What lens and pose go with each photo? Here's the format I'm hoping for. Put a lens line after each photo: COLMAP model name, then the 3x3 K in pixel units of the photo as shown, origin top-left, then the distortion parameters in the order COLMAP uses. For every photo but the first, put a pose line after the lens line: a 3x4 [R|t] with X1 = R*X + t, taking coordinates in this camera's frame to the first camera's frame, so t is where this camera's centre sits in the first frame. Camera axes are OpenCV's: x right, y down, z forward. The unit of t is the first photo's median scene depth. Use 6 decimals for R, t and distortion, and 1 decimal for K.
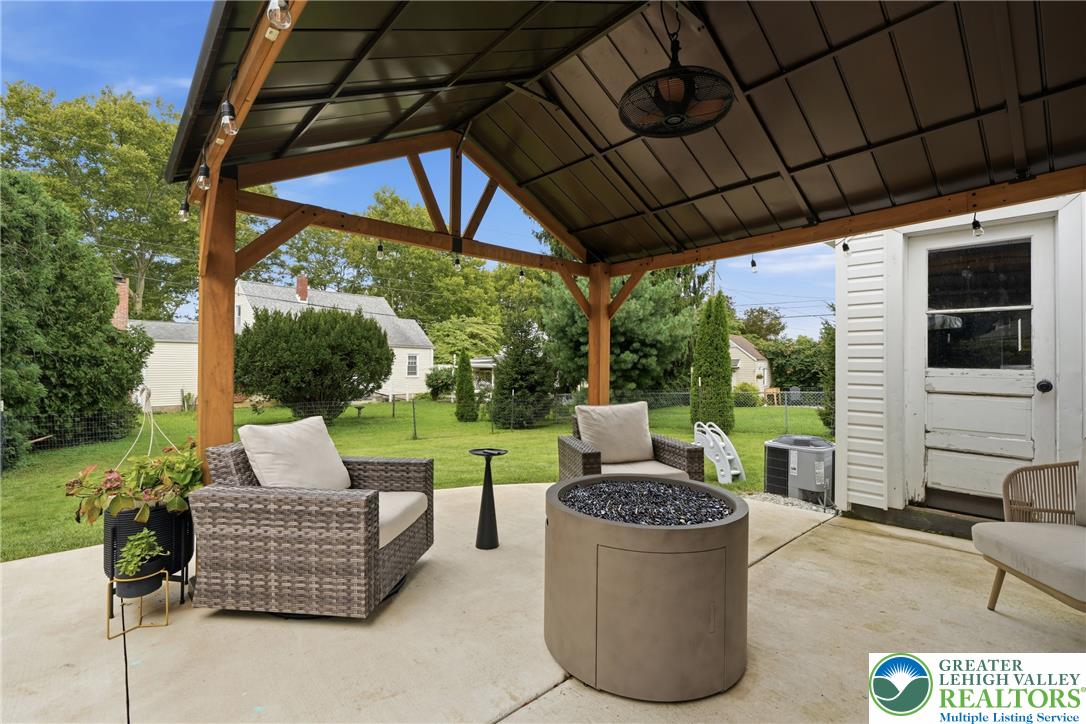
lens RADIAL K [[471.5, 0, 543.0], [0, 471.5, 362.0], [0, 0, 1]] dist [0.048487, 0.000068]
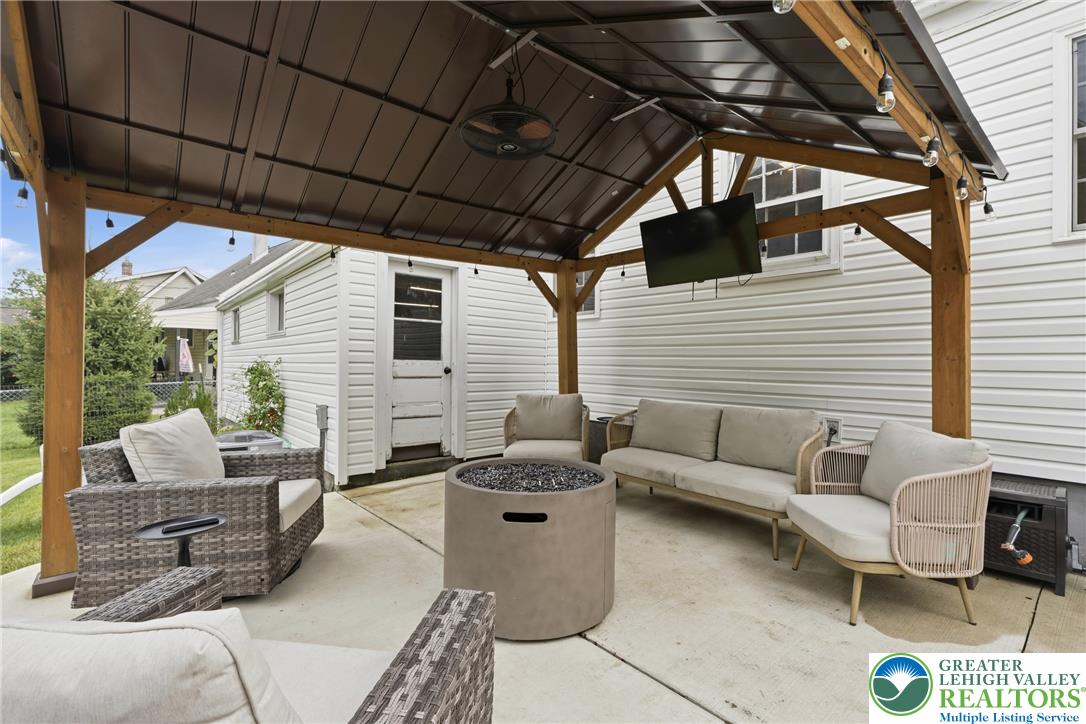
lens RADIAL K [[490.2, 0, 525.3], [0, 490.2, 354.4], [0, 0, 1]] dist [-0.036475, 0.011524]
pose [[0.062907, 0.015808, 0.997894, -0.503747], [-0.004535, 0.999869, -0.015553, 0.014908], [-0.998009, -0.003548, 0.062970, 0.502283]]
